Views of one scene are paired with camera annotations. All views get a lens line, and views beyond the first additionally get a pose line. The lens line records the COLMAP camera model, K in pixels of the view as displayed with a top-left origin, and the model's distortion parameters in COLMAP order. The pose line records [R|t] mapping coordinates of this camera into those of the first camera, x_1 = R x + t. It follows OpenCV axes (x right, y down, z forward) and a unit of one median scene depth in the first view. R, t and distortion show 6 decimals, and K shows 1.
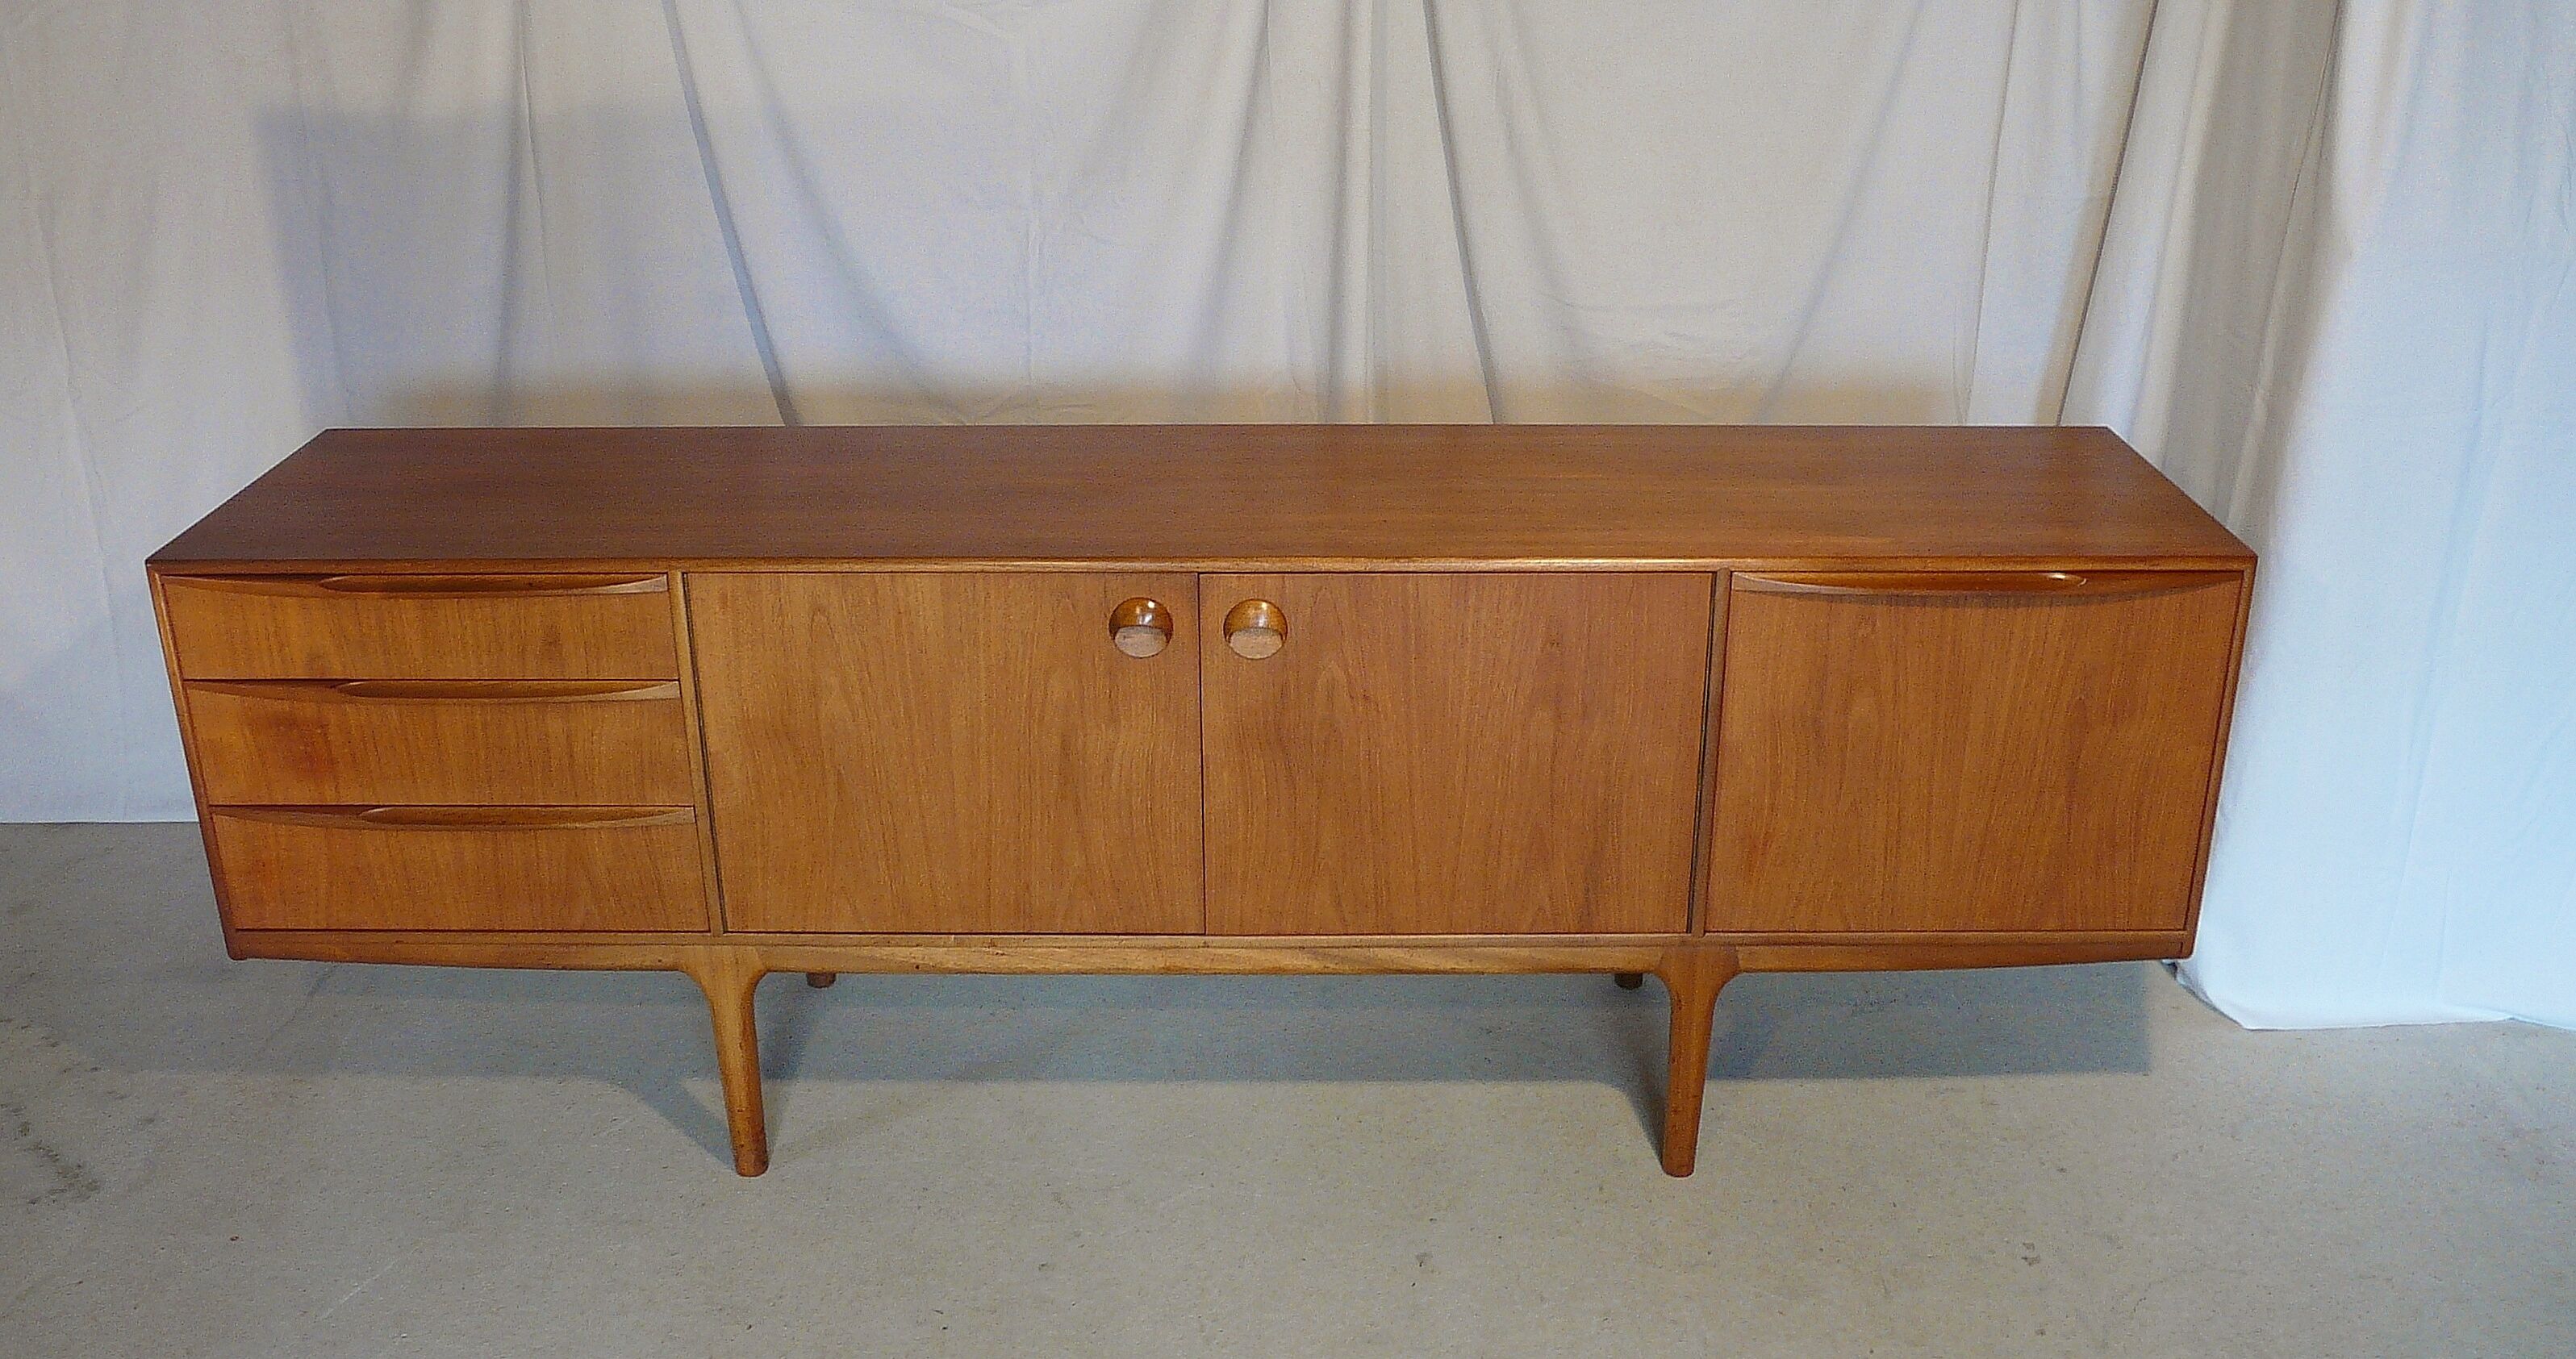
lens RADIAL K [[2433.2, 0, 1288.0], [0, 2433.2, 679.5], [0, 0, 1]] dist [-0.084634, 0.179809]
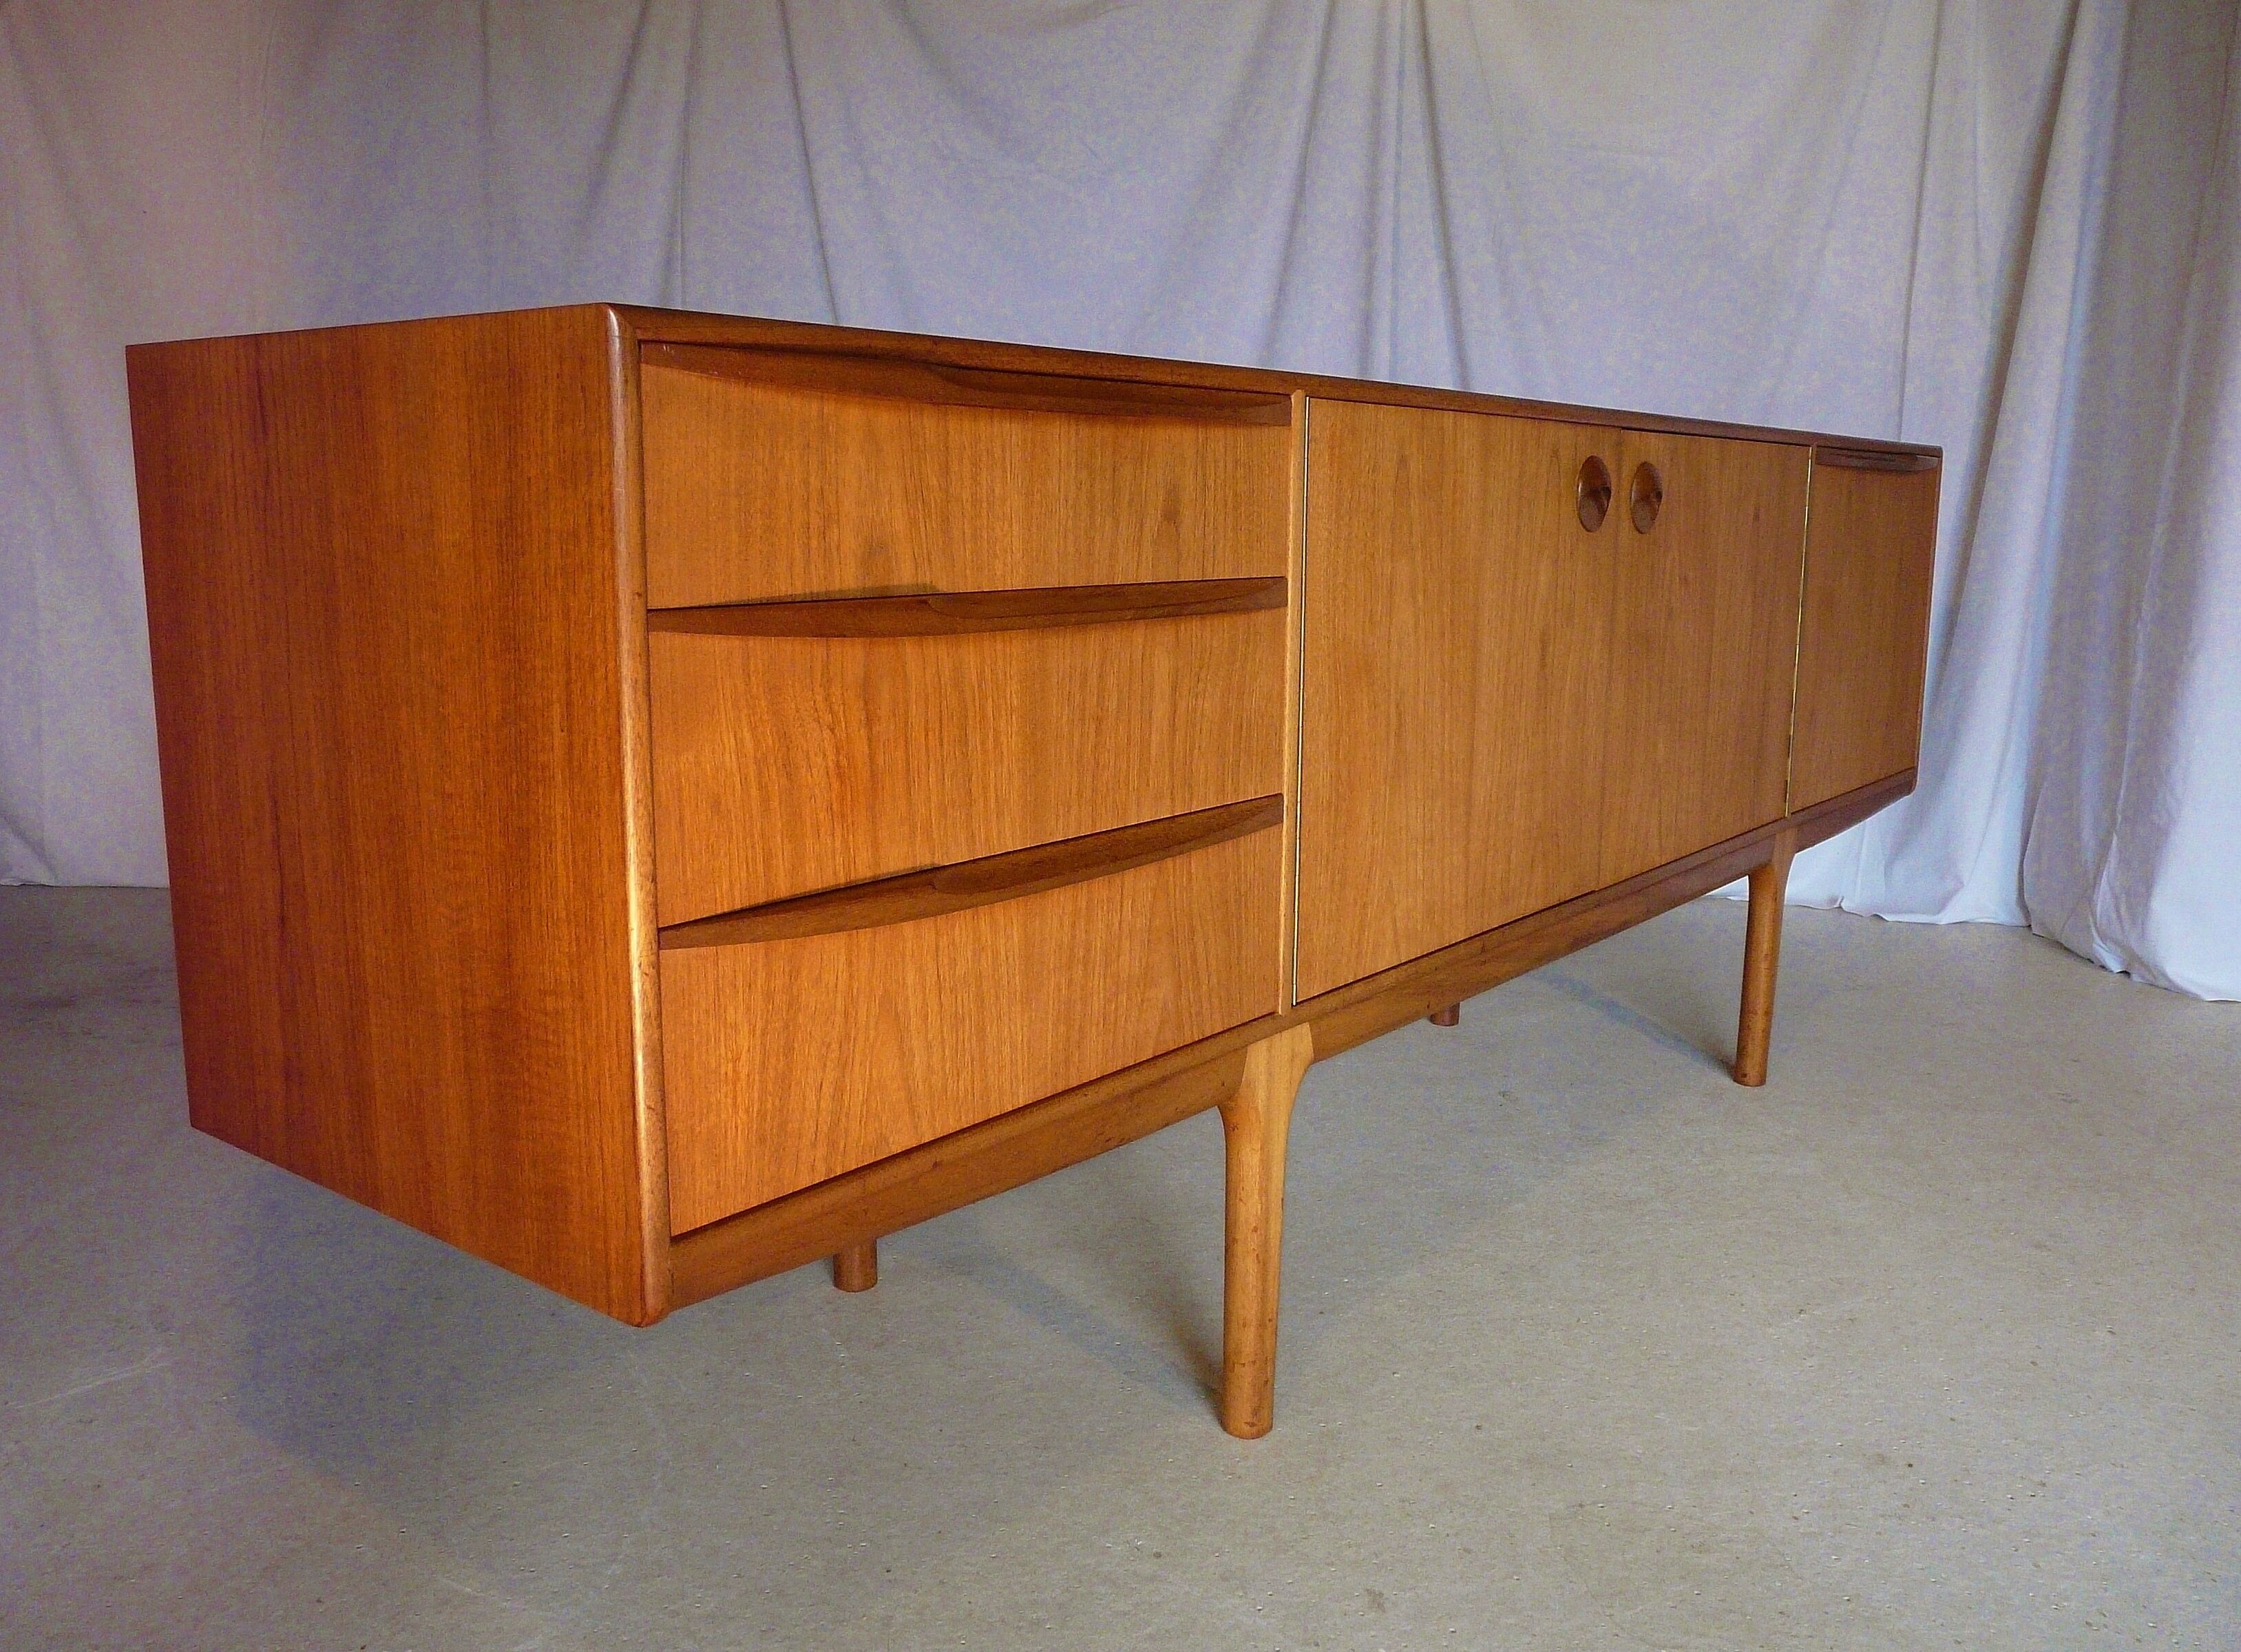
lens RADIAL K [[1865.1, 0, 1120.5], [0, 1865.1, 826.0], [0, 0, 1]] dist [-0.002512, -0.000576]
pose [[0.603283, -0.127228, 0.787313, -0.665192], [0.309846, 0.947035, -0.084382, 0.089652], [-0.734878, 0.294852, 0.610751, 0.737033]]
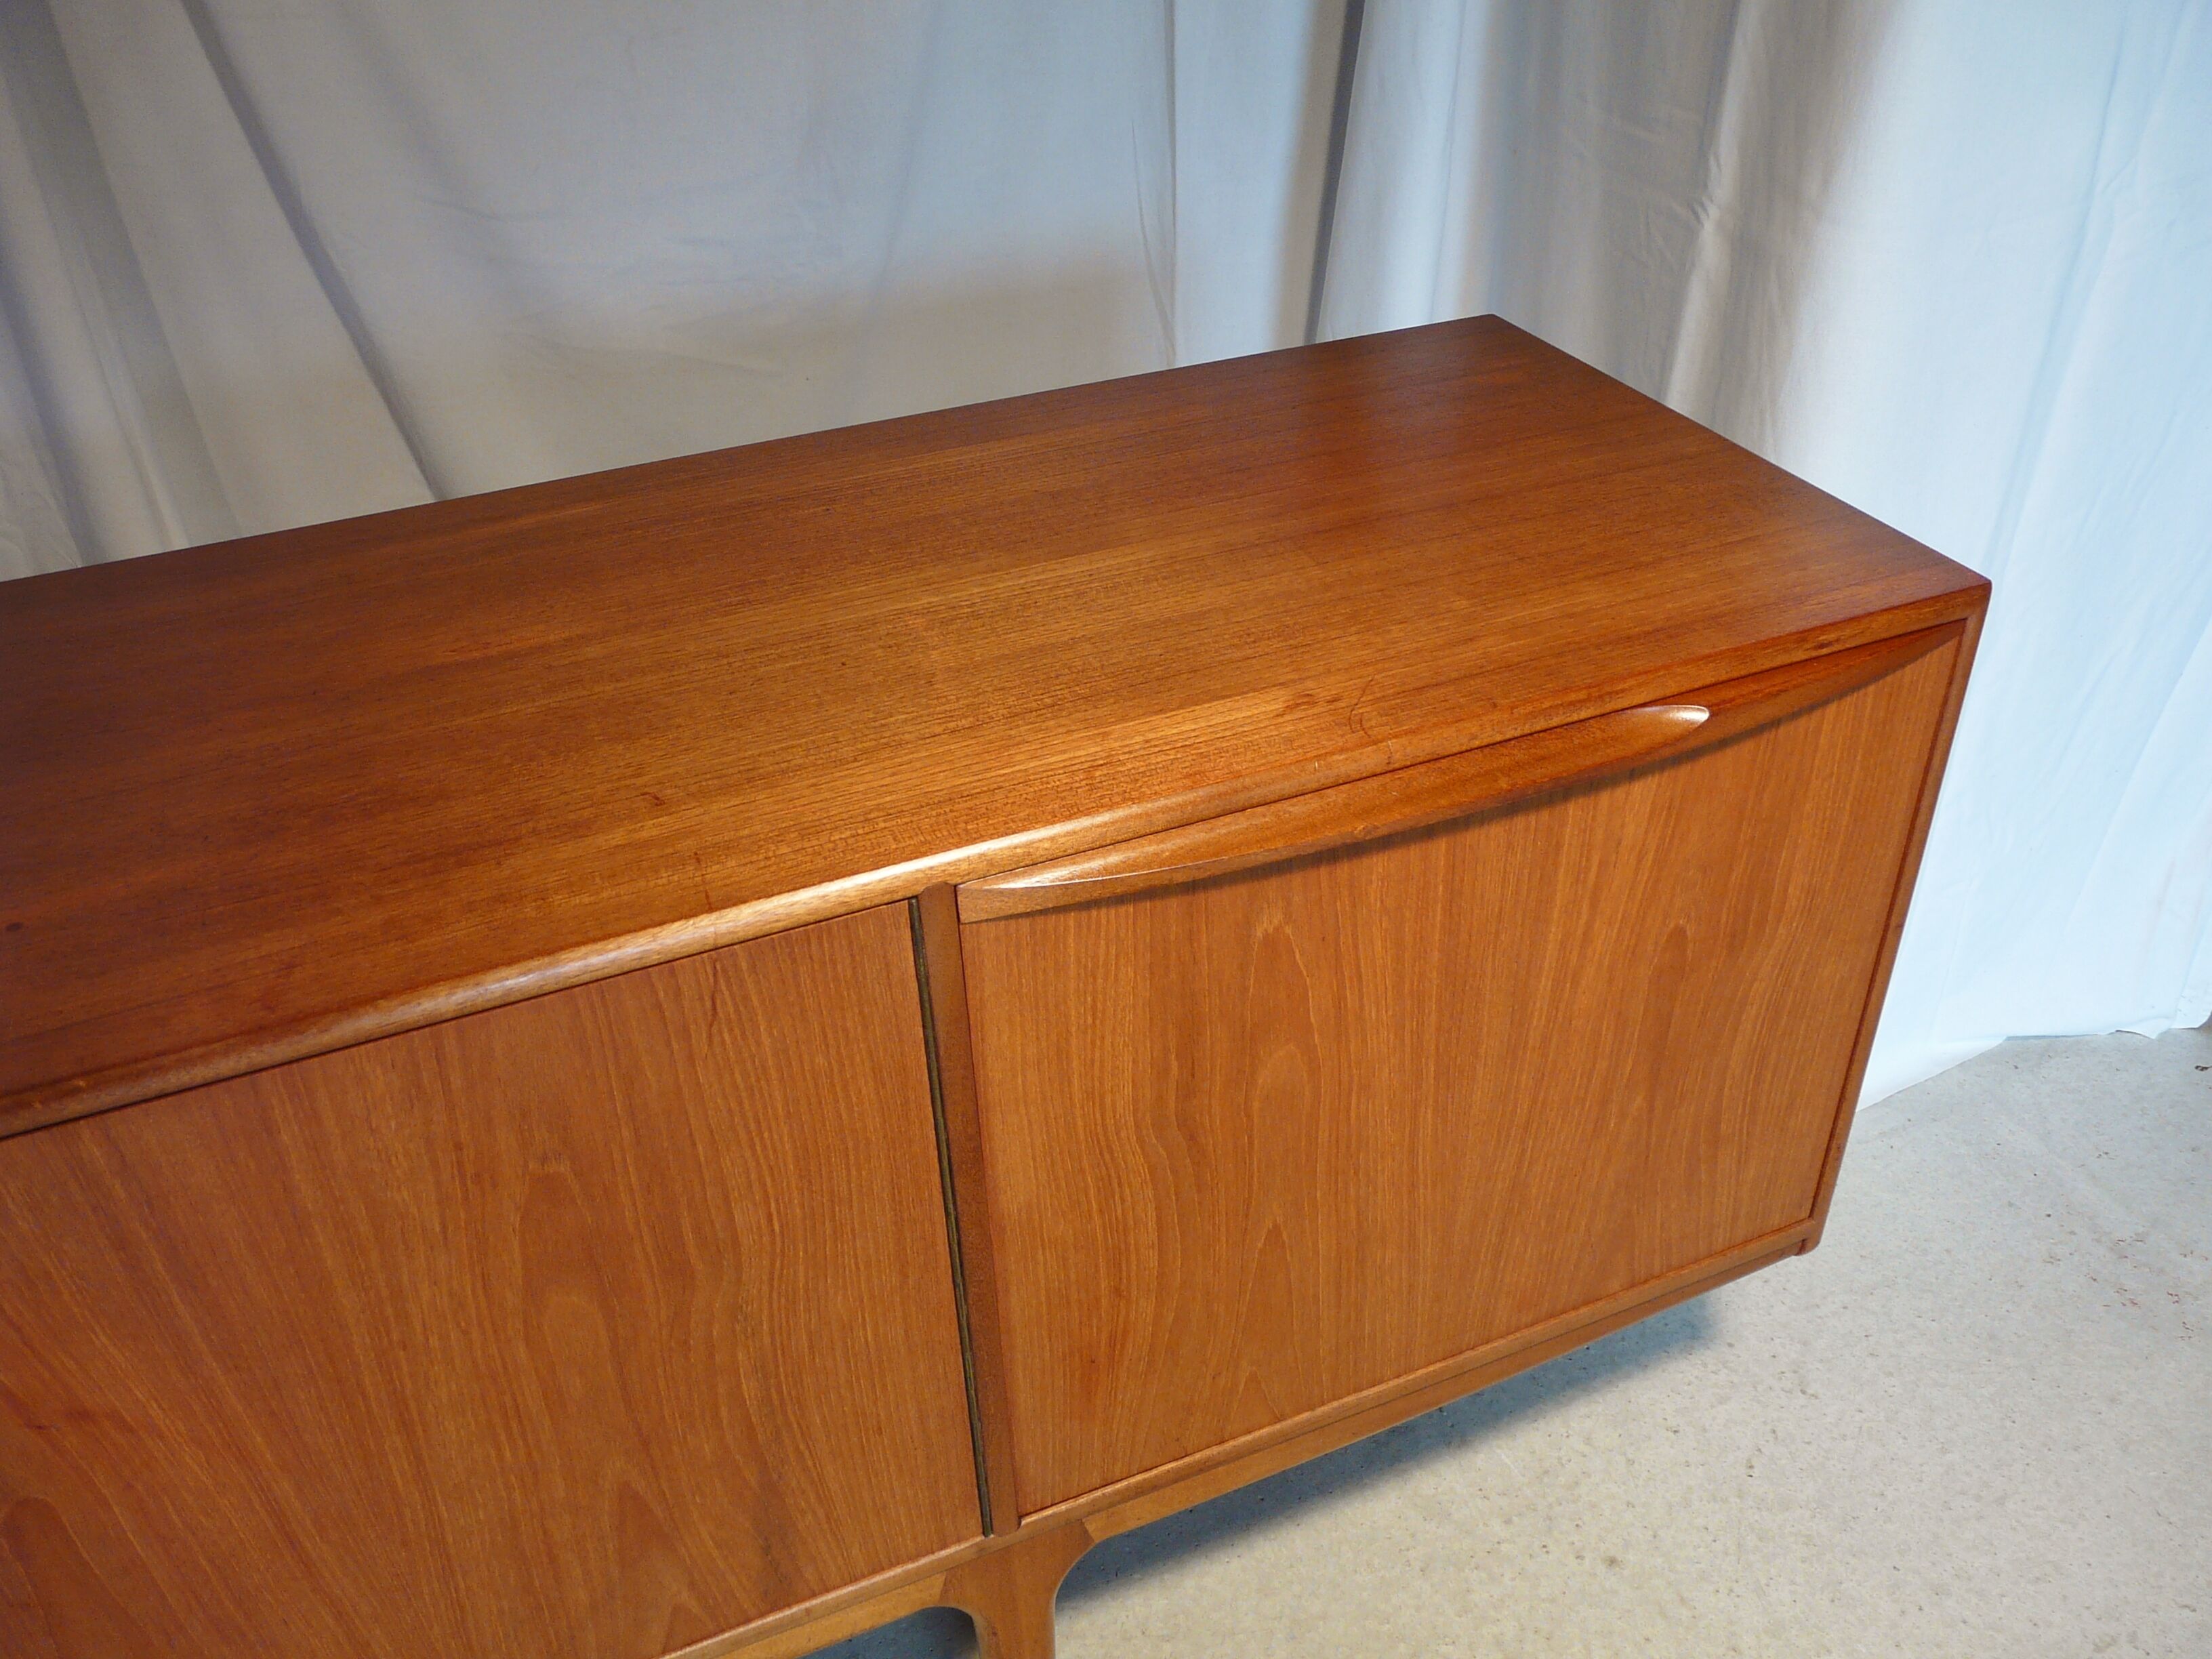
lens RADIAL K [[1805.2, 0, 1106.0], [0, 1805.2, 829.5], [0, 0, 1]] dist [-0.045857, -0.000261]
pose [[0.922166, -0.238042, 0.304872, 0.113203], [0.187677, 0.964566, 0.185447, -0.098258], [-0.338213, -0.113795, 0.934164, 0.688182]]
